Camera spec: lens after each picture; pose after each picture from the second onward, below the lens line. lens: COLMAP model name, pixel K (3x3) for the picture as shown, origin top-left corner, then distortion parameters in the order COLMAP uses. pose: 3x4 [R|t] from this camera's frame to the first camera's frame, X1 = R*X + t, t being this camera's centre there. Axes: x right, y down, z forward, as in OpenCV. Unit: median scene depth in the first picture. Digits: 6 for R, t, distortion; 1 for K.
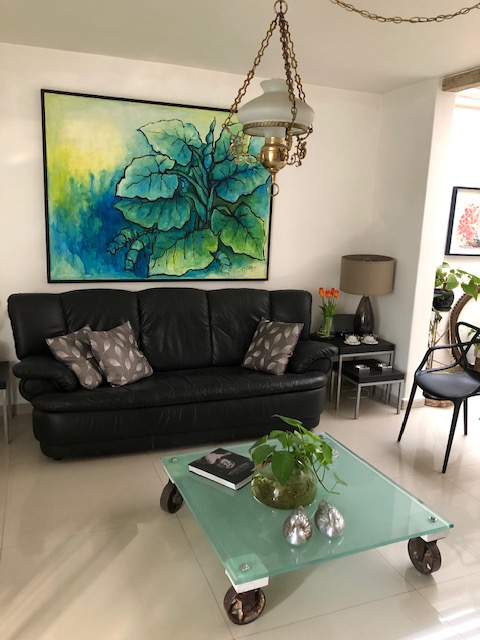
lens RADIAL K [[523.7, 0, 240.0], [0, 523.7, 320.0], [0, 0, 1]] dist [0.032666, -0.054911]
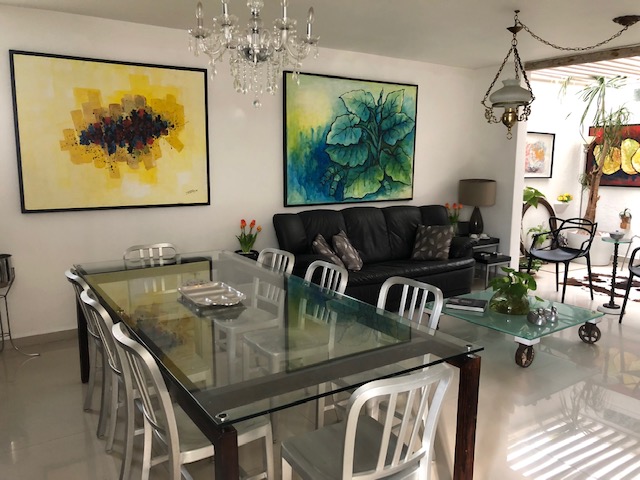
lens RADIAL K [[523.7, 0, 320.0], [0, 523.7, 240.0], [0, 0, 1]] dist [0.032666, -0.054911]
pose [[0.975677, -0.068842, 0.208123, -0.545348], [0.078023, 0.996293, -0.036219, 0.070956], [-0.204858, 0.051577, 0.977432, -0.354988]]
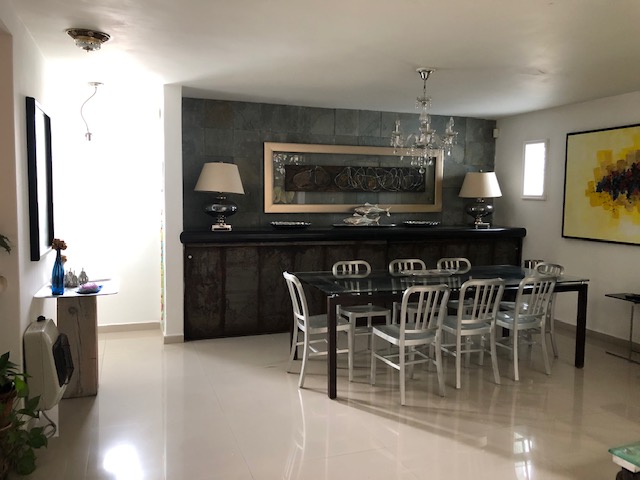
lens RADIAL K [[523.7, 0, 320.0], [0, 523.7, 240.0], [0, 0, 1]] dist [0.032666, -0.054911]
pose [[-0.008575, 0.042086, -0.999077, 0.651101], [-0.213831, 0.975926, 0.042946, 0.030346], [0.976833, 0.214002, 0.000630, 0.055288]]
